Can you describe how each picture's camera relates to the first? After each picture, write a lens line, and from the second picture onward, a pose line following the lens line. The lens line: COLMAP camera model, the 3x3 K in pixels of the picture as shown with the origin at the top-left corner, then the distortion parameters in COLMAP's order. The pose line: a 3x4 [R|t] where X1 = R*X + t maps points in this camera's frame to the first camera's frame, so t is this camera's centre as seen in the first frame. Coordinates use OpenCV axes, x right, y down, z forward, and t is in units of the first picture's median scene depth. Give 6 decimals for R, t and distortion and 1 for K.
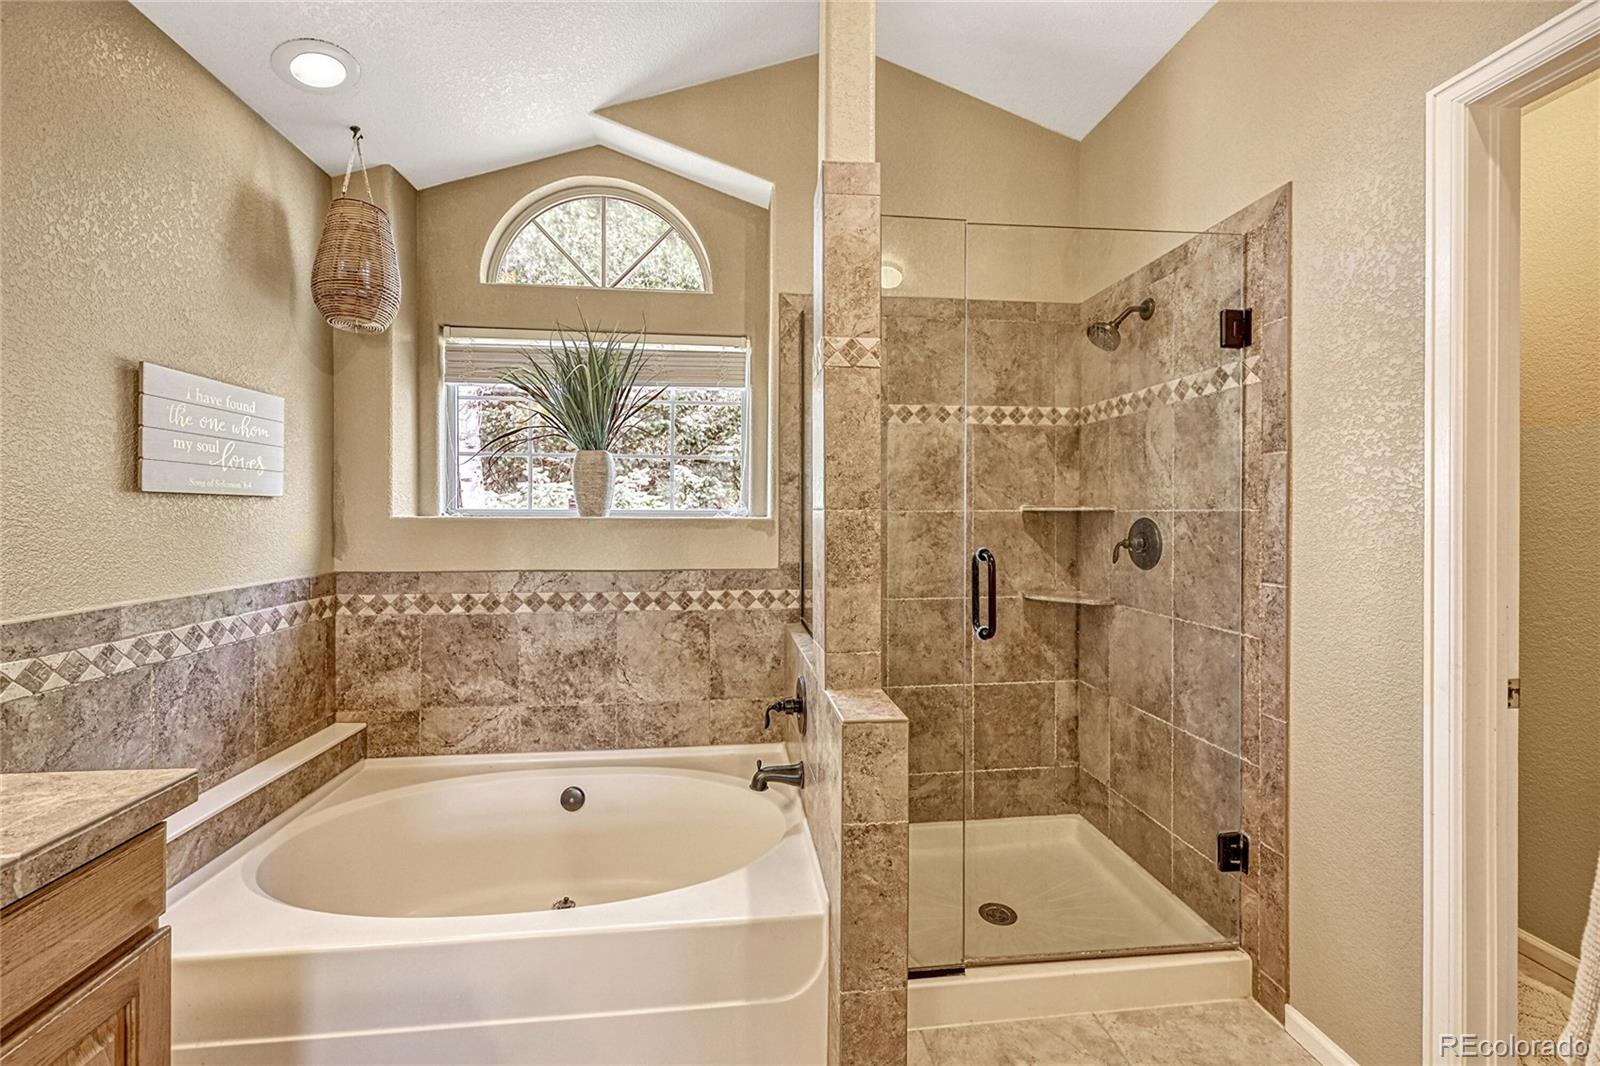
lens RADIAL K [[647.0, 0, 798.0], [0, 647.0, 516.7], [0, 0, 1]] dist [-0.000291, -0.000001]
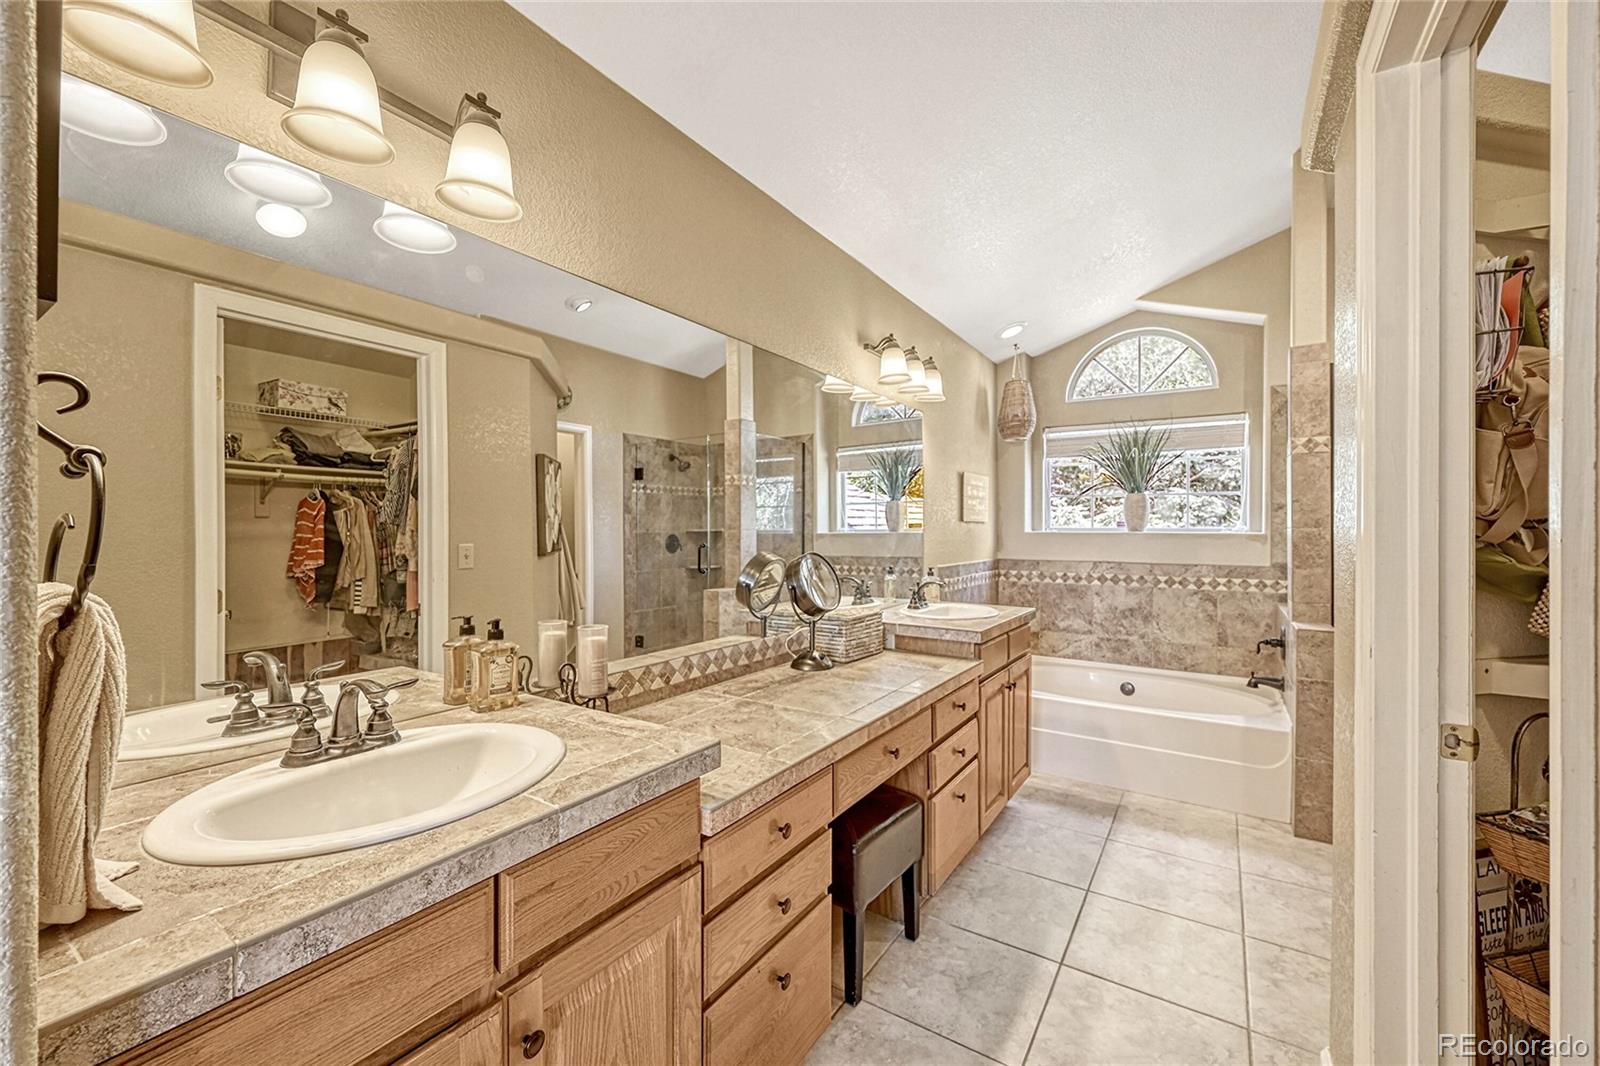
lens RADIAL K [[647.0, 0, 802.4], [0, 647.0, 526.6], [0, 0, 1]] dist [-0.000291, -0.000001]
pose [[0.772201, -0.000197, -0.635378, 0.089600], [-0.006527, 0.999945, -0.008242, 0.006528], [0.635345, 0.010512, 0.772157, -0.903794]]
